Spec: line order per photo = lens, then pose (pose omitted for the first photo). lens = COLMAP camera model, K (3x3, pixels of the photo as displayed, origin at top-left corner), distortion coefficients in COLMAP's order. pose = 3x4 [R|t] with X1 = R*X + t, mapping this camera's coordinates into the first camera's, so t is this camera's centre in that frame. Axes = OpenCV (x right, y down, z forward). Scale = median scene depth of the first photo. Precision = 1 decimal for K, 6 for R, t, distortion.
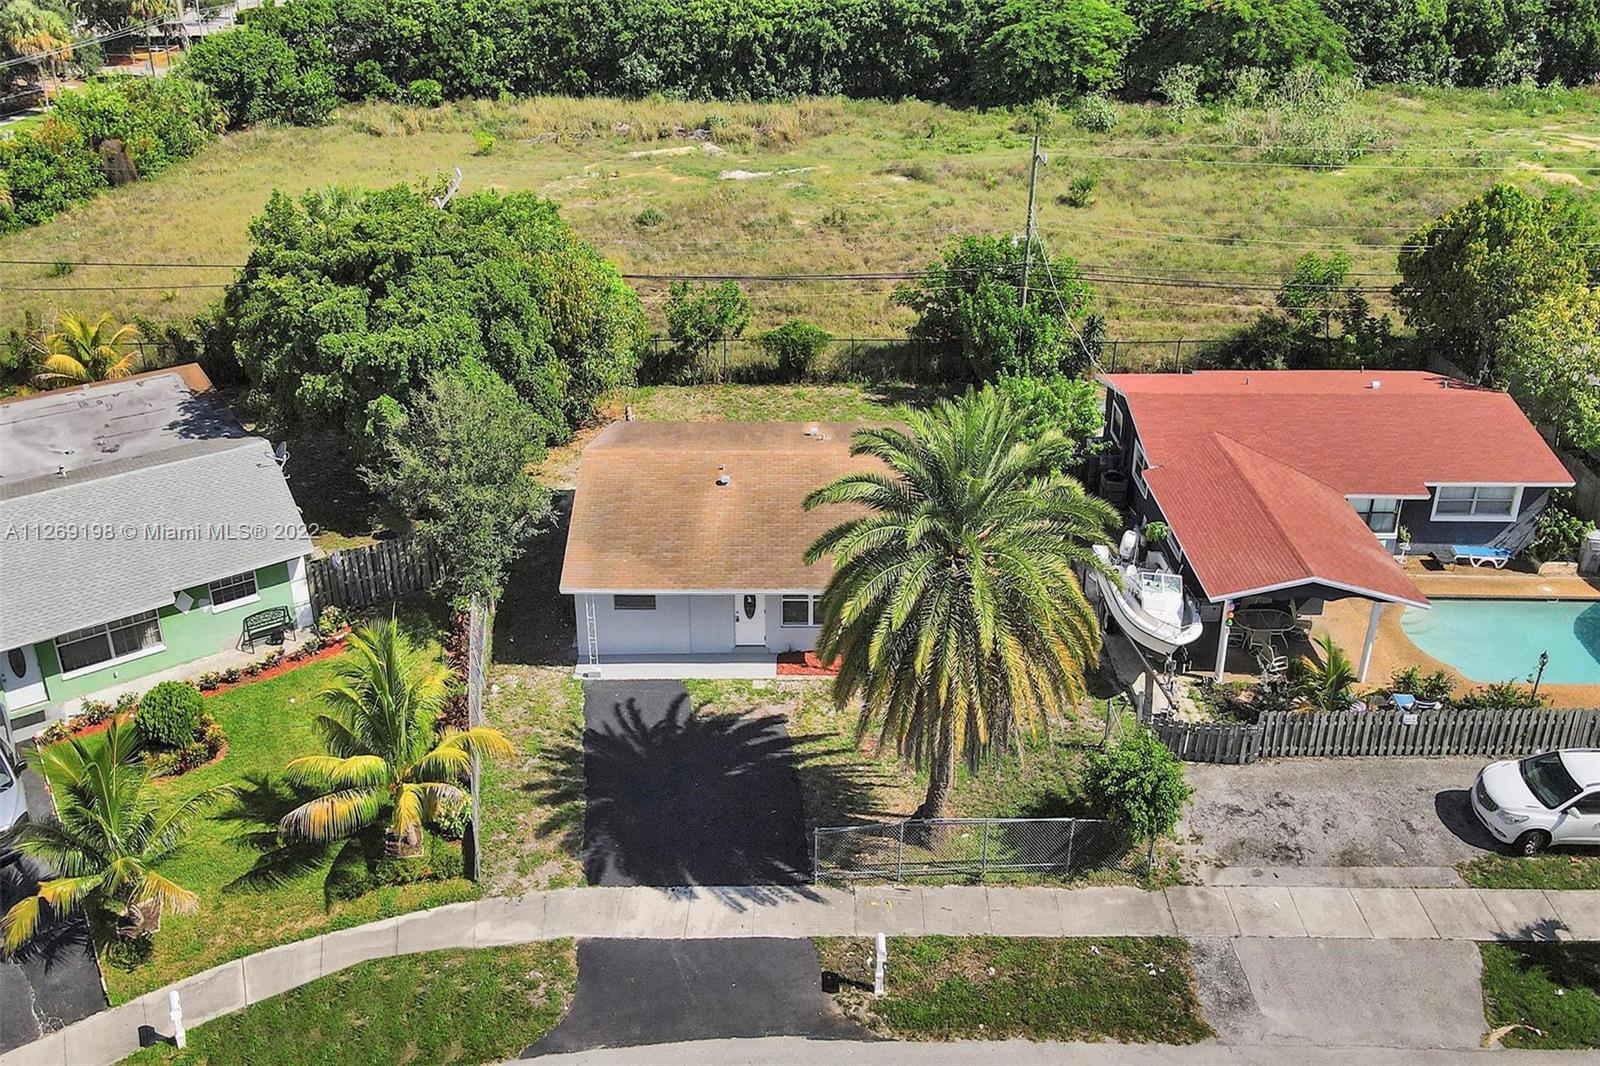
lens RADIAL K [[1142.0, 0, 796.3], [0, 1142.0, 536.6], [0, 0, 1]] dist [0.016246, 0.002194]
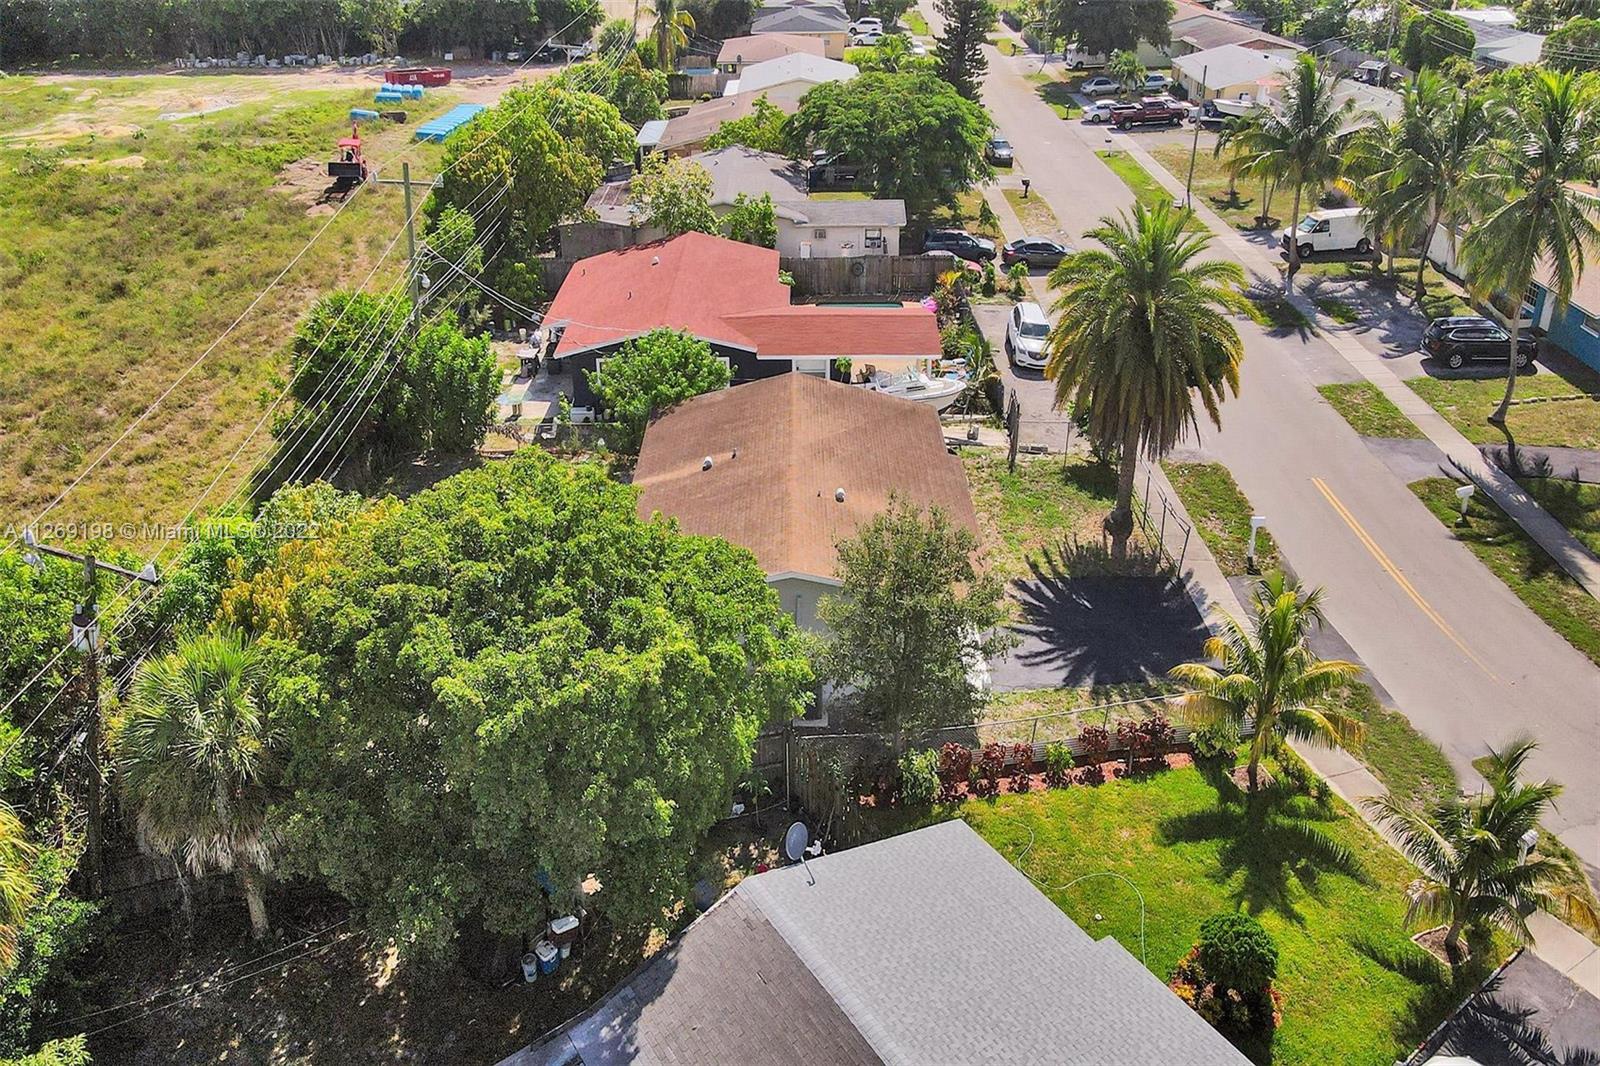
lens RADIAL K [[1126.0, 0, 782.9], [0, 1126.0, 536.6], [0, 0, 1]] dist [0.003125, 0.027956]
pose [[0.014757, -0.517643, 0.855470, -0.604498], [0.510346, 0.739628, 0.438744, -0.309588], [-0.859842, 0.430111, 0.275092, 0.532908]]
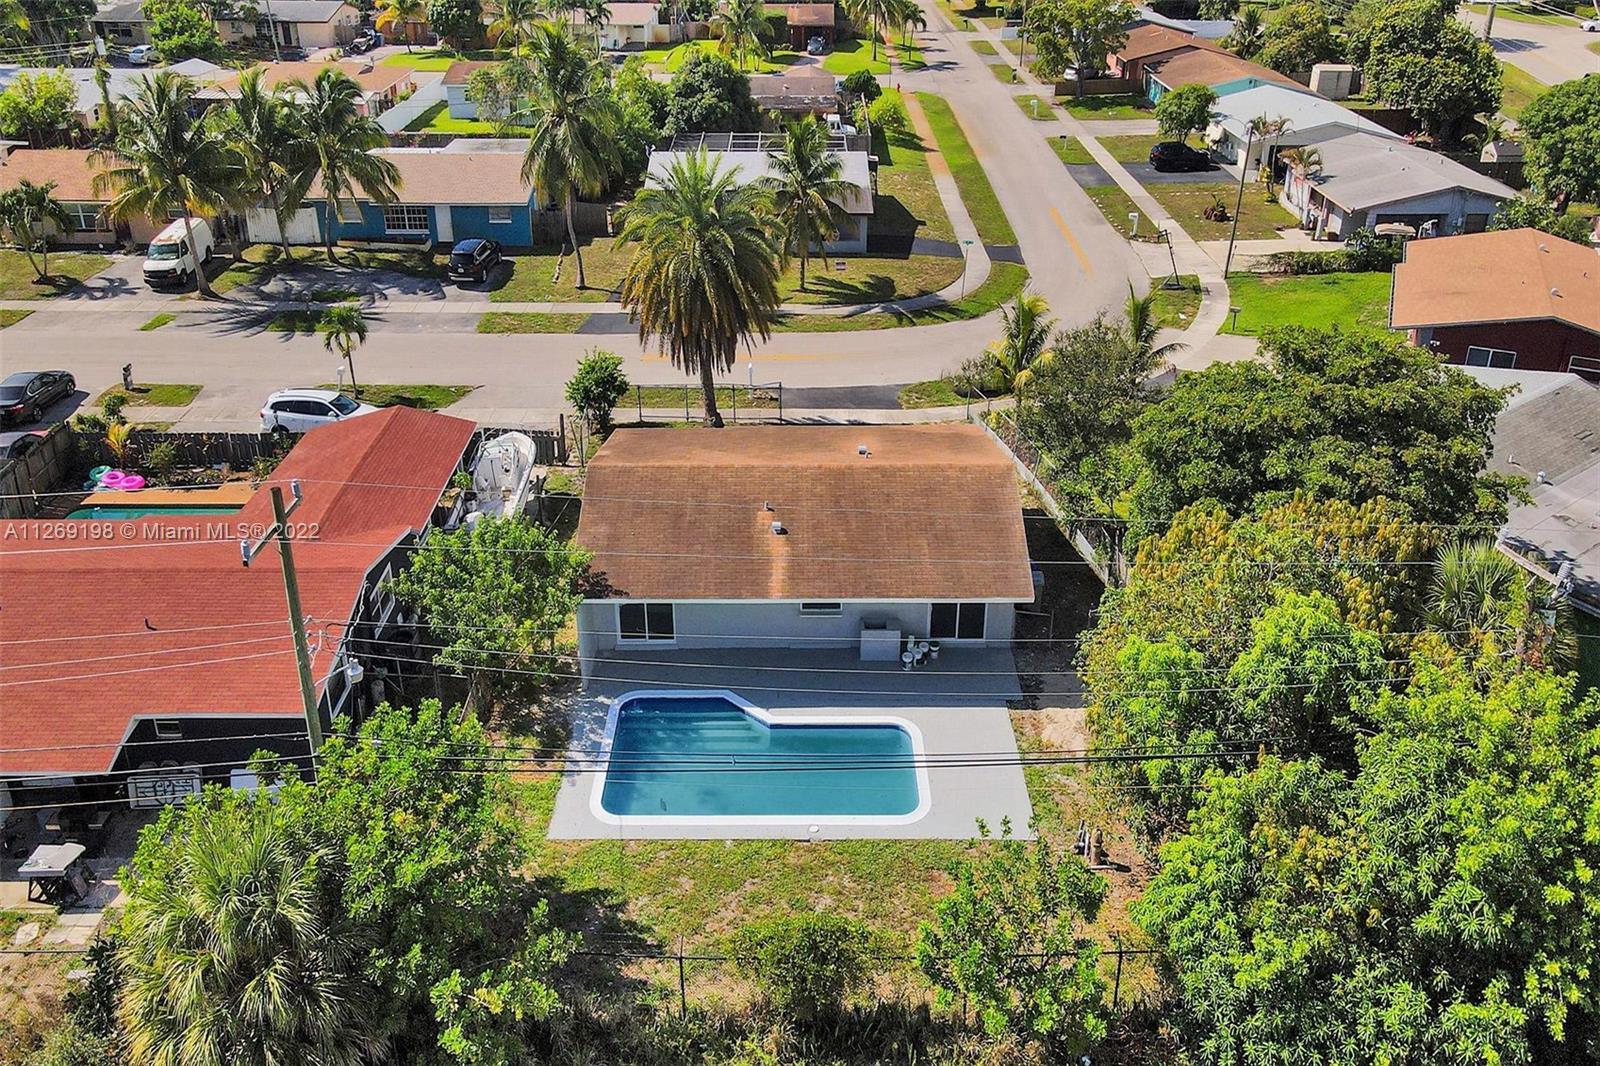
lens RADIAL K [[1126.0, 0, 782.9], [0, 1126.0, 536.6], [0, 0, 1]] dist [0.003125, 0.027956]
pose [[-0.999970, 0.002715, 0.007201, 0.000230], [0.007637, 0.465577, 0.884974, -0.622693], [-0.000950, 0.885003, -0.465584, 1.040518]]
